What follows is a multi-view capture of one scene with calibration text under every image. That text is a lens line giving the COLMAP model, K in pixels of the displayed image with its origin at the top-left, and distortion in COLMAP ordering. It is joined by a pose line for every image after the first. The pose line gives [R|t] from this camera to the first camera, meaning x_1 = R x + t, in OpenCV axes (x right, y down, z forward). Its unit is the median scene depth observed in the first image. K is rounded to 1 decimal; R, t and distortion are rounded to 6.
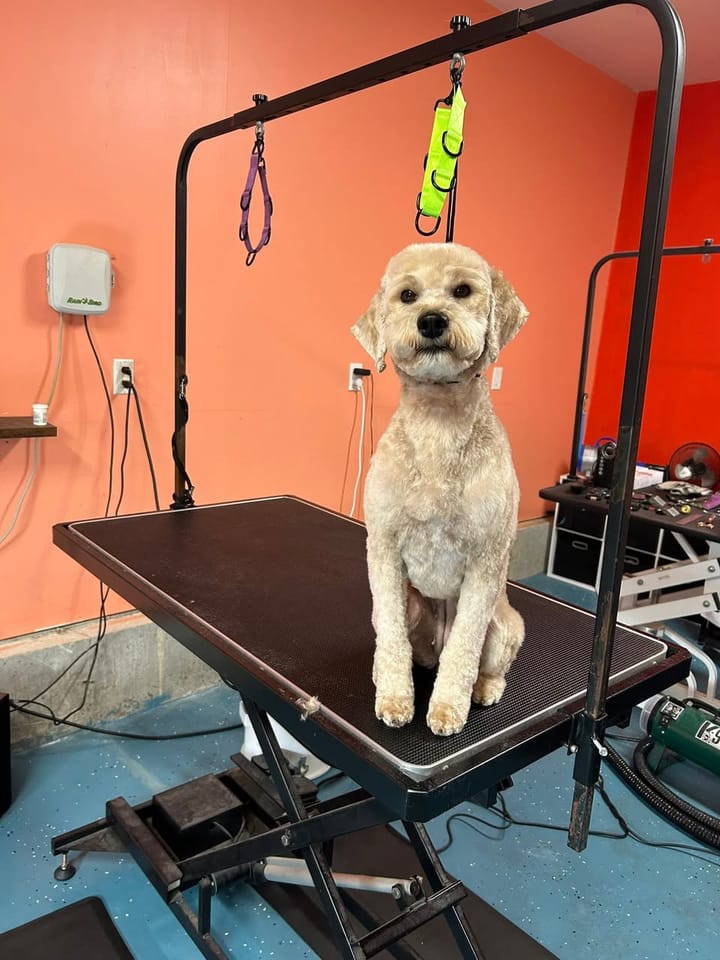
lens RADIAL K [[743.2, 0, 352.9], [0, 743.2, 478.6], [0, 0, 1]] dist [0.034284, -0.022619]
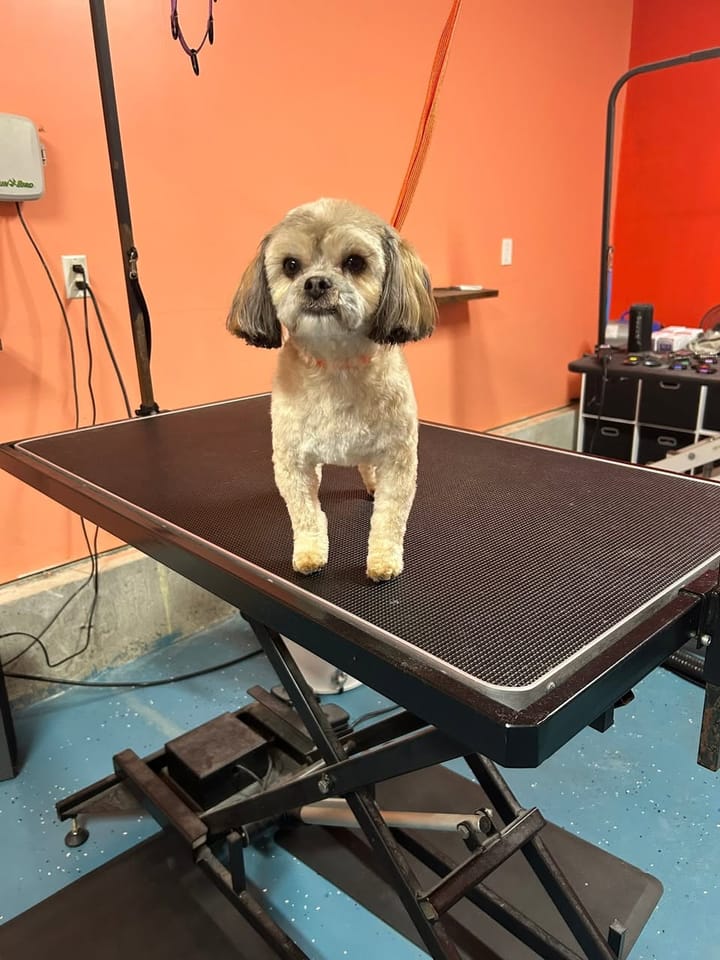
lens RADIAL K [[742.4, 0, 354.5], [0, 742.4, 482.1], [0, 0, 1]] dist [0.028349, -0.011665]
pose [[0.994399, -0.104882, -0.013060, -0.004538], [0.105658, 0.989596, 0.097656, 0.051855], [0.002682, -0.098489, 0.995135, 0.142646]]
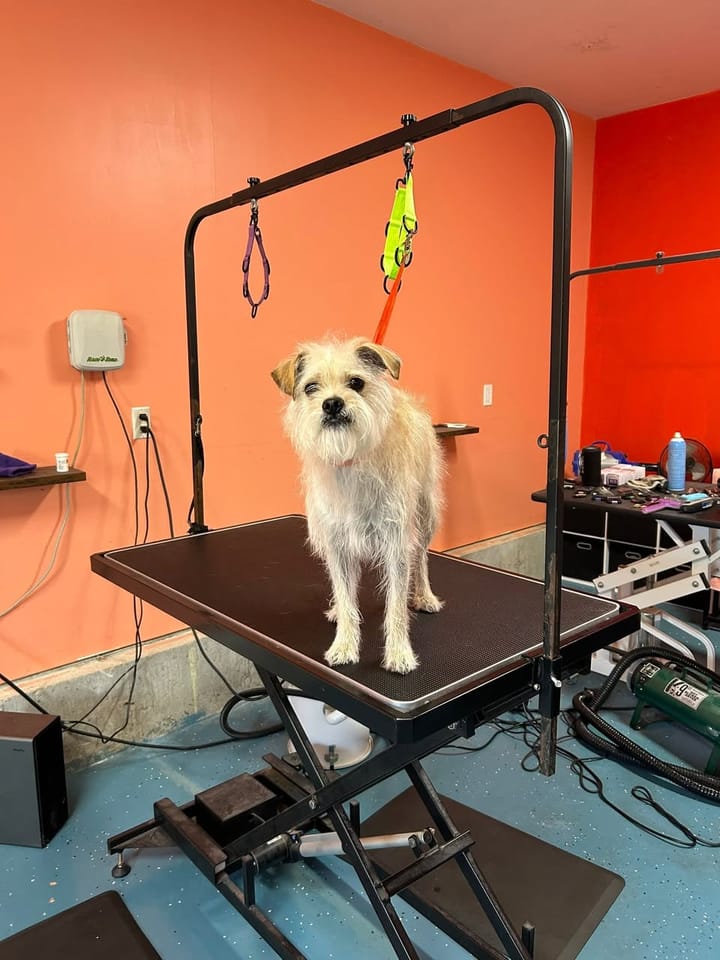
lens RADIAL K [[743.2, 0, 357.0], [0, 743.2, 473.6], [0, 0, 1]] dist [0.034284, -0.022619]
pose [[0.996081, -0.087001, -0.015911, 0.025542], [0.086108, 0.995023, -0.050138, 0.024501], [0.020194, 0.048572, 0.998616, -0.107345]]
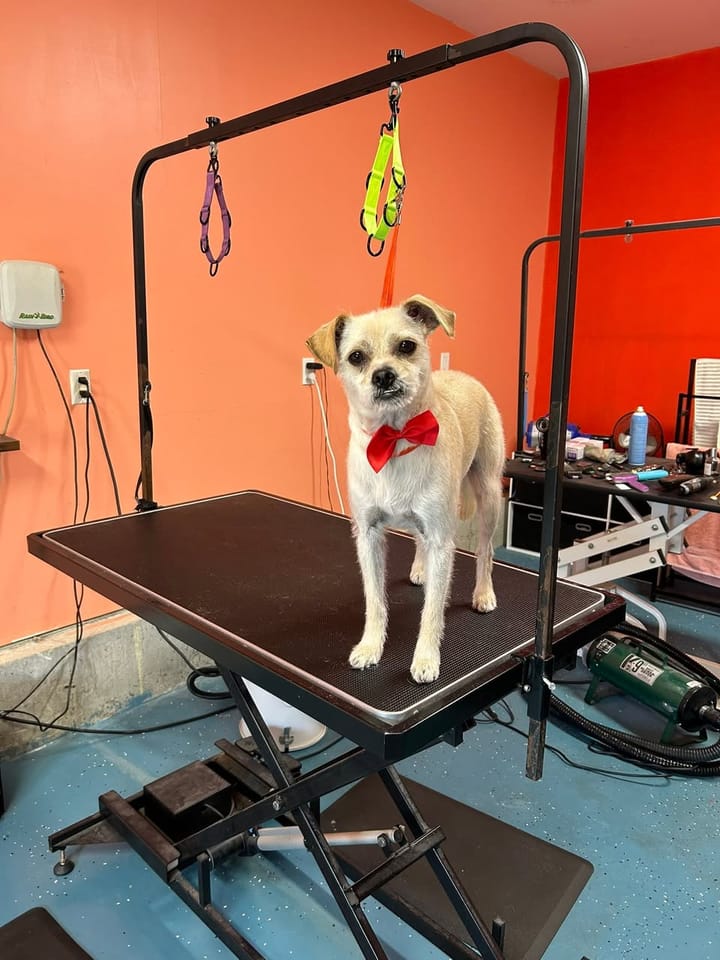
lens RADIAL K [[743.2, 0, 359.7], [0, 743.2, 477.1], [0, 0, 1]] dist [0.034284, -0.022619]
pose [[0.995134, -0.076224, 0.062434, -0.001018], [0.075707, 0.997074, 0.010606, 0.005491], [-0.063060, -0.005828, 0.997993, -0.050216]]
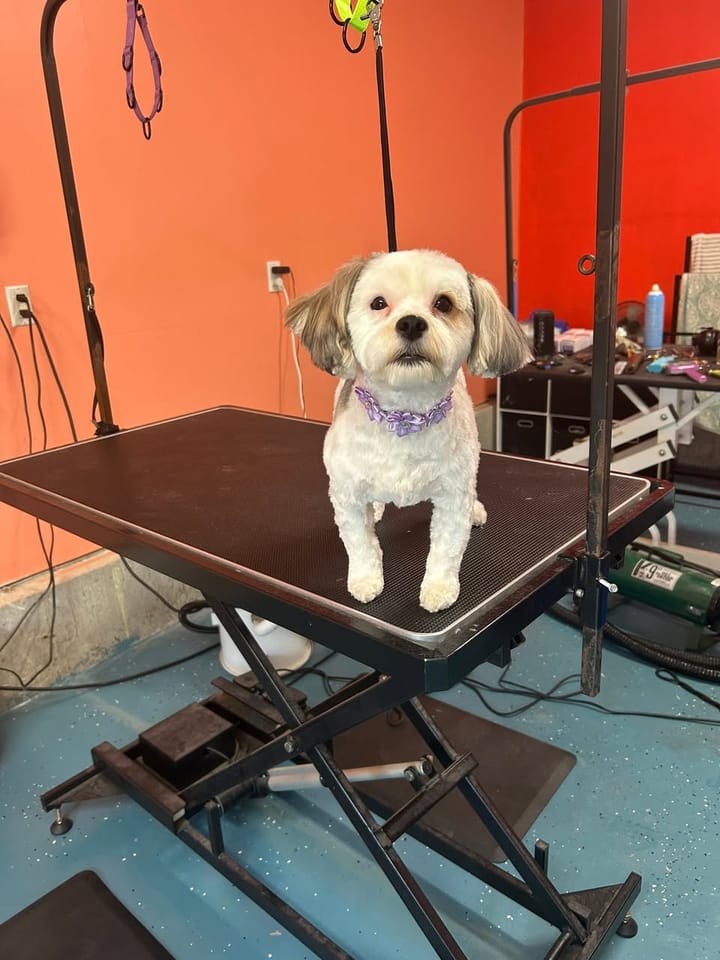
lens RADIAL K [[743.2, 0, 353.2], [0, 743.2, 484.0], [0, 0, 1]] dist [0.034284, -0.022619]
pose [[0.984072, -0.160844, 0.075704, -0.016380], [0.151547, 0.981654, 0.115714, 0.034580], [-0.092927, -0.102398, 0.990394, 0.050808]]
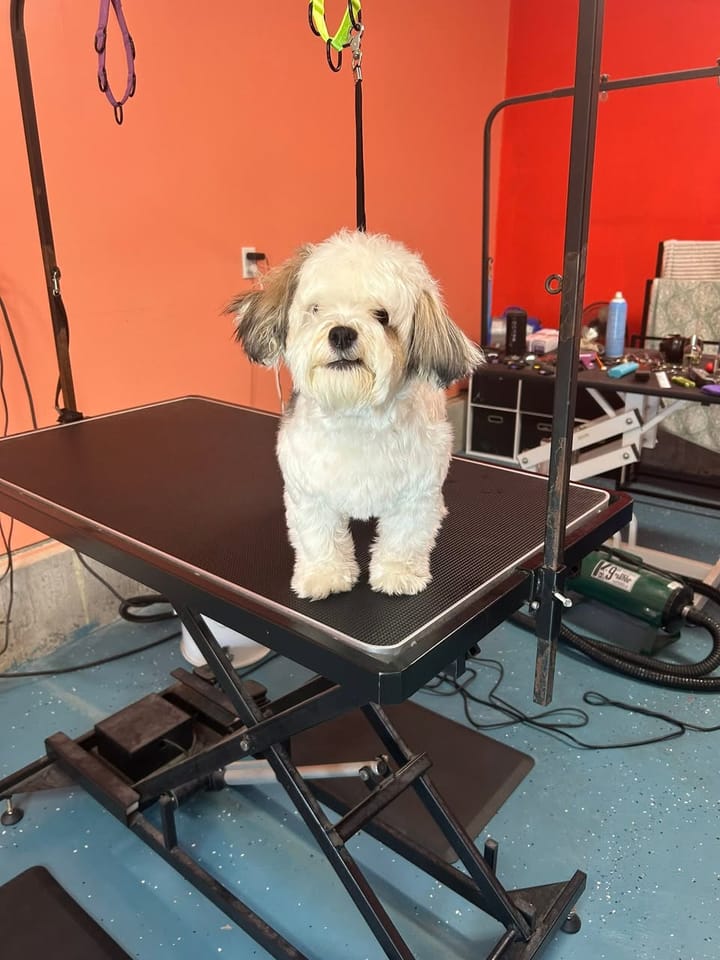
lens RADIAL K [[743.2, 0, 359.1], [0, 743.2, 482.1], [0, 0, 1]] dist [0.034284, -0.022619]
pose [[0.984549, -0.128807, 0.118628, -0.009319], [0.111878, 0.983848, 0.139737, 0.022120], [-0.134711, -0.124306, 0.983057, 0.052309]]
